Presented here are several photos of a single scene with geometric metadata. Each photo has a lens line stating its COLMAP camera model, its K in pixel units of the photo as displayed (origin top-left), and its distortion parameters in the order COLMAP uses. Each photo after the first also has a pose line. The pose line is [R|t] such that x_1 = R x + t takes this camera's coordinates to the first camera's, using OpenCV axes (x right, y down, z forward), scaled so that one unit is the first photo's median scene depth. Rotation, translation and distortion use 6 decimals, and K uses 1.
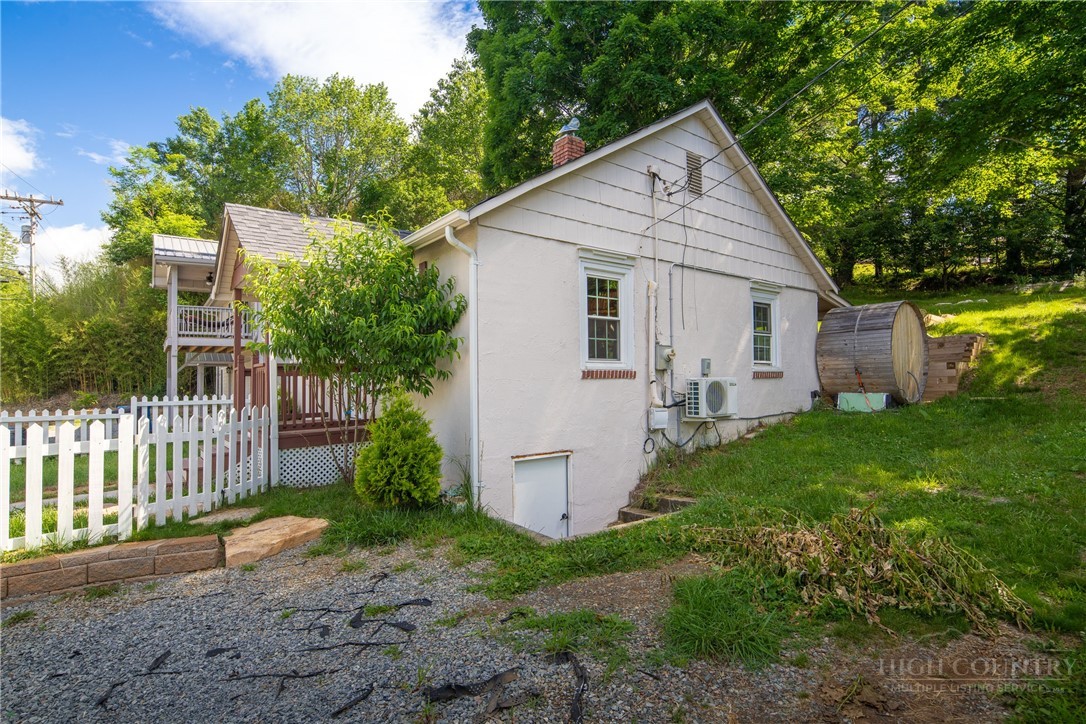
lens RADIAL K [[527.0, 0, 542.9], [0, 527.0, 365.1], [0, 0, 1]] dist [0.003785, 0.000589]
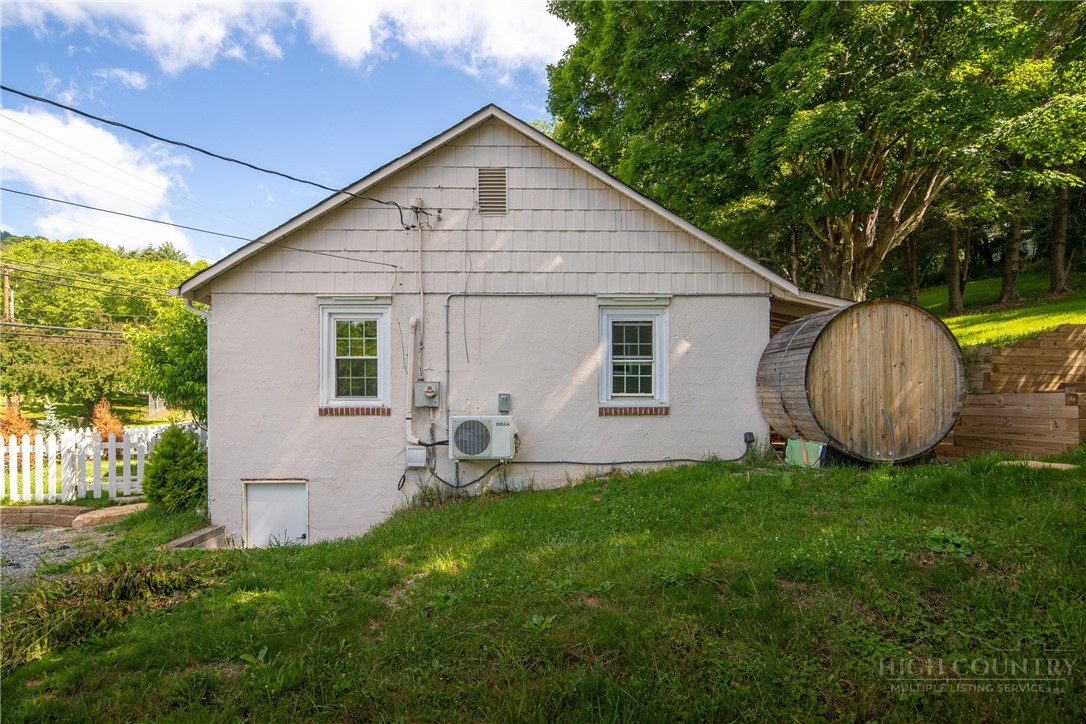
lens RADIAL K [[527.0, 0, 544.0], [0, 527.0, 387.1], [0, 0, 1]] dist [0.003785, 0.000589]
pose [[0.808422, -0.000658, -0.588604, 0.973847], [0.011747, 0.999818, 0.015017, -0.039171], [0.588487, -0.019054, 0.808282, 0.338310]]
